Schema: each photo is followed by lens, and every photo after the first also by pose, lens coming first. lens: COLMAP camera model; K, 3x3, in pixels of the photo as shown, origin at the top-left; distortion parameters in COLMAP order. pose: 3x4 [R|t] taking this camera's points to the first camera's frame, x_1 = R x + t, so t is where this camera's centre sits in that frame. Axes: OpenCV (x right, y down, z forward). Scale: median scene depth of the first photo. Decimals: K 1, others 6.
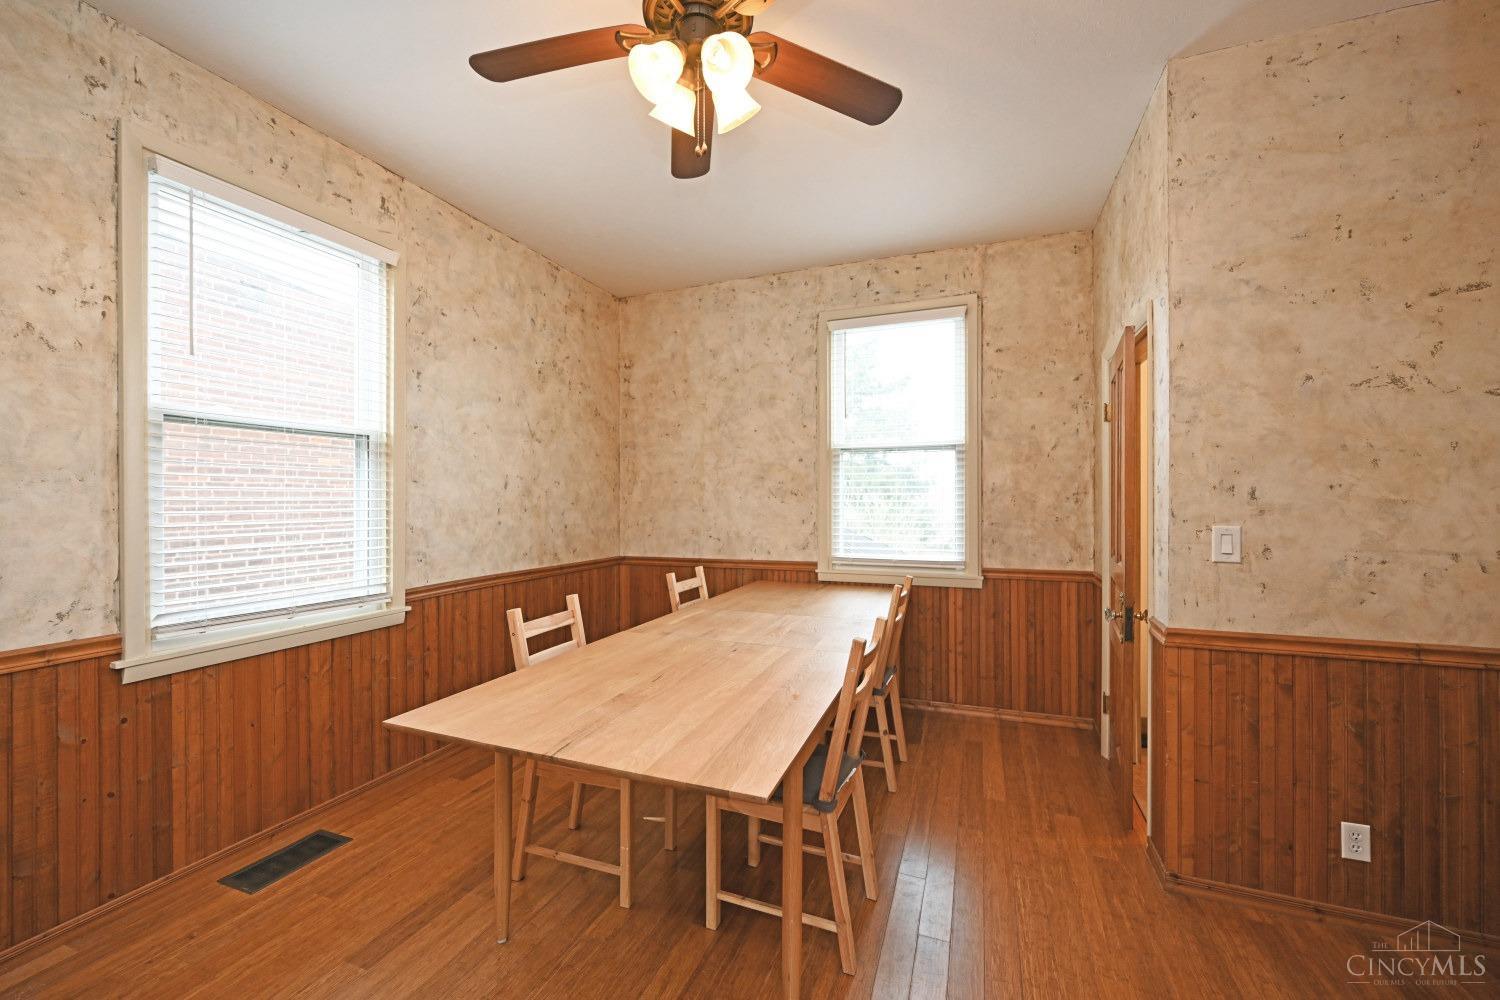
lens RADIAL K [[585.4, 0, 744.2], [0, 585.4, 500.6], [0, 0, 1]] dist [-0.001074, 0.000408]
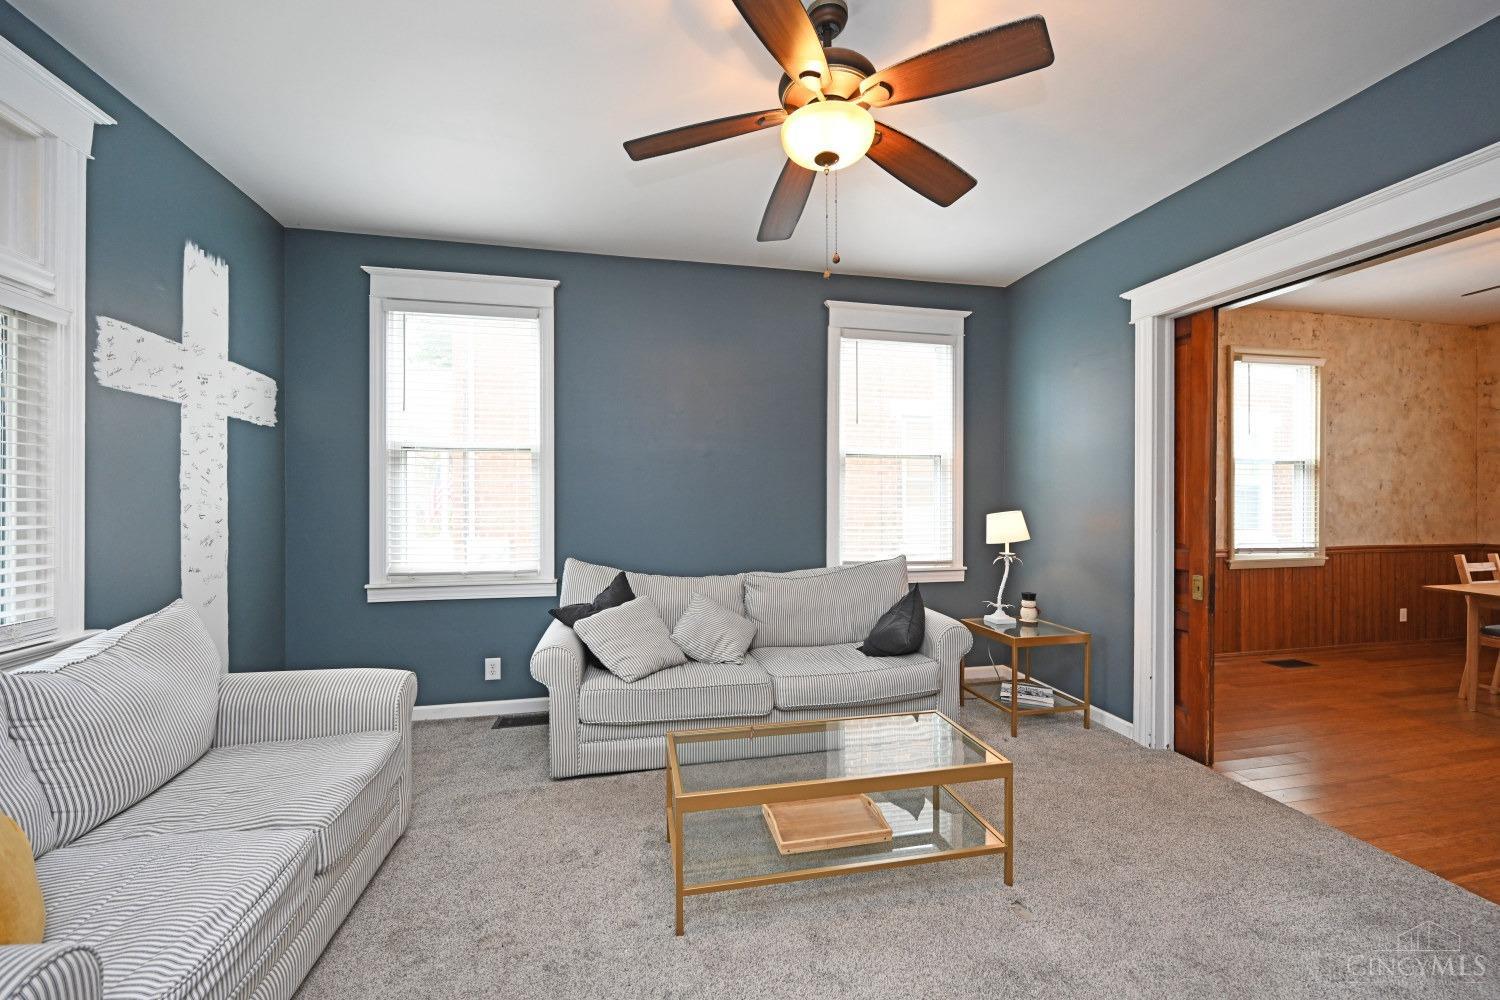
lens RADIAL K [[585.4, 0, 744.2], [0, 585.4, 500.6], [0, 0, 1]] dist [-0.001074, 0.000408]
pose [[0.558575, 0.003288, -0.829448, -0.076132], [0.000017, 0.999992, 0.003975, 0.003729], [0.829454, -0.002235, 0.558570, -1.169218]]
